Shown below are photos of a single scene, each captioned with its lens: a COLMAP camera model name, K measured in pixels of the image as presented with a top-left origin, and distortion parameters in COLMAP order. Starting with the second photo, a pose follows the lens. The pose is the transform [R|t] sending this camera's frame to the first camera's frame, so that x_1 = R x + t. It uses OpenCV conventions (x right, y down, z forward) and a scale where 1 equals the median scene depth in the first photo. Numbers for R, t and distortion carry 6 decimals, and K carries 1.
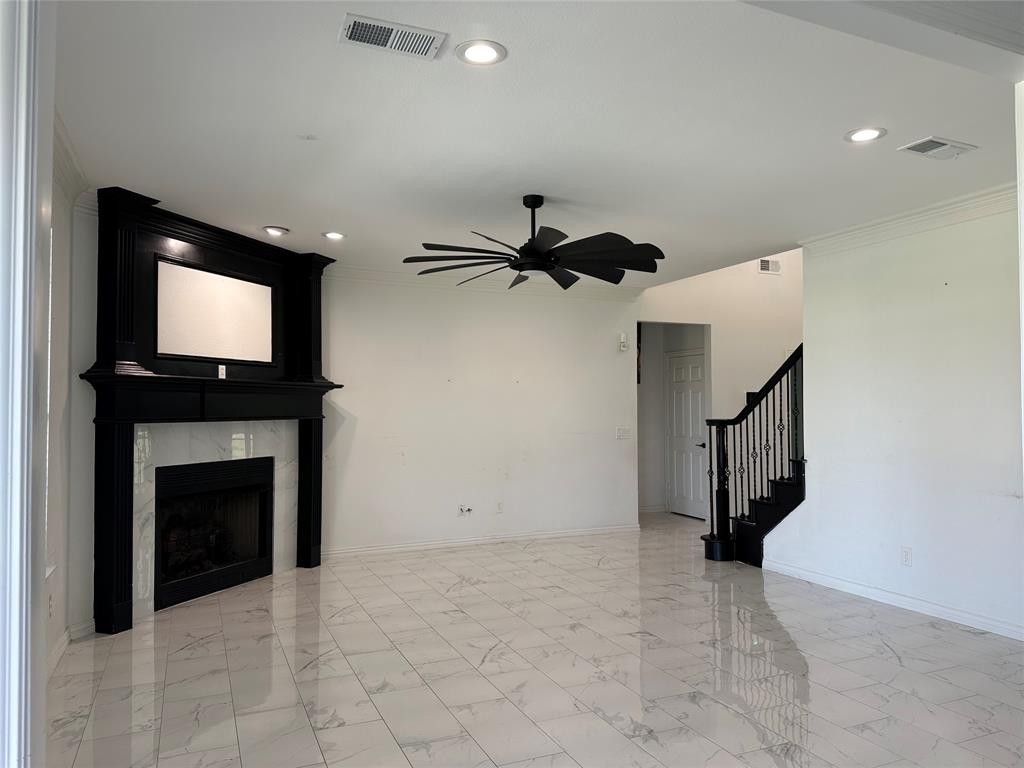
lens RADIAL K [[721.6, 0, 511.3], [0, 721.6, 384.8], [0, 0, 1]] dist [0.048589, -0.003231]
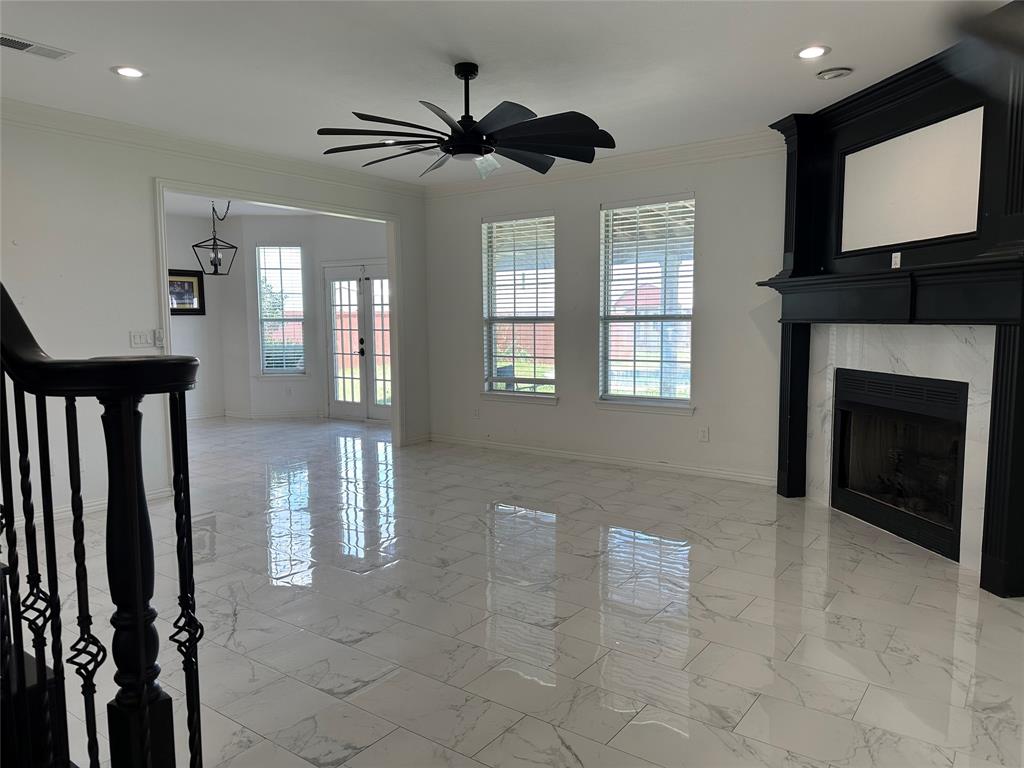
lens RADIAL K [[721.6, 0, 512.8], [0, 721.6, 380.1], [0, 0, 1]] dist [0.048589, -0.003231]
pose [[-0.868462, 0.047749, -0.493450, 0.336114], [0.021871, 0.998072, 0.058088, 0.052086], [0.495273, 0.039655, -0.867832, 1.391963]]
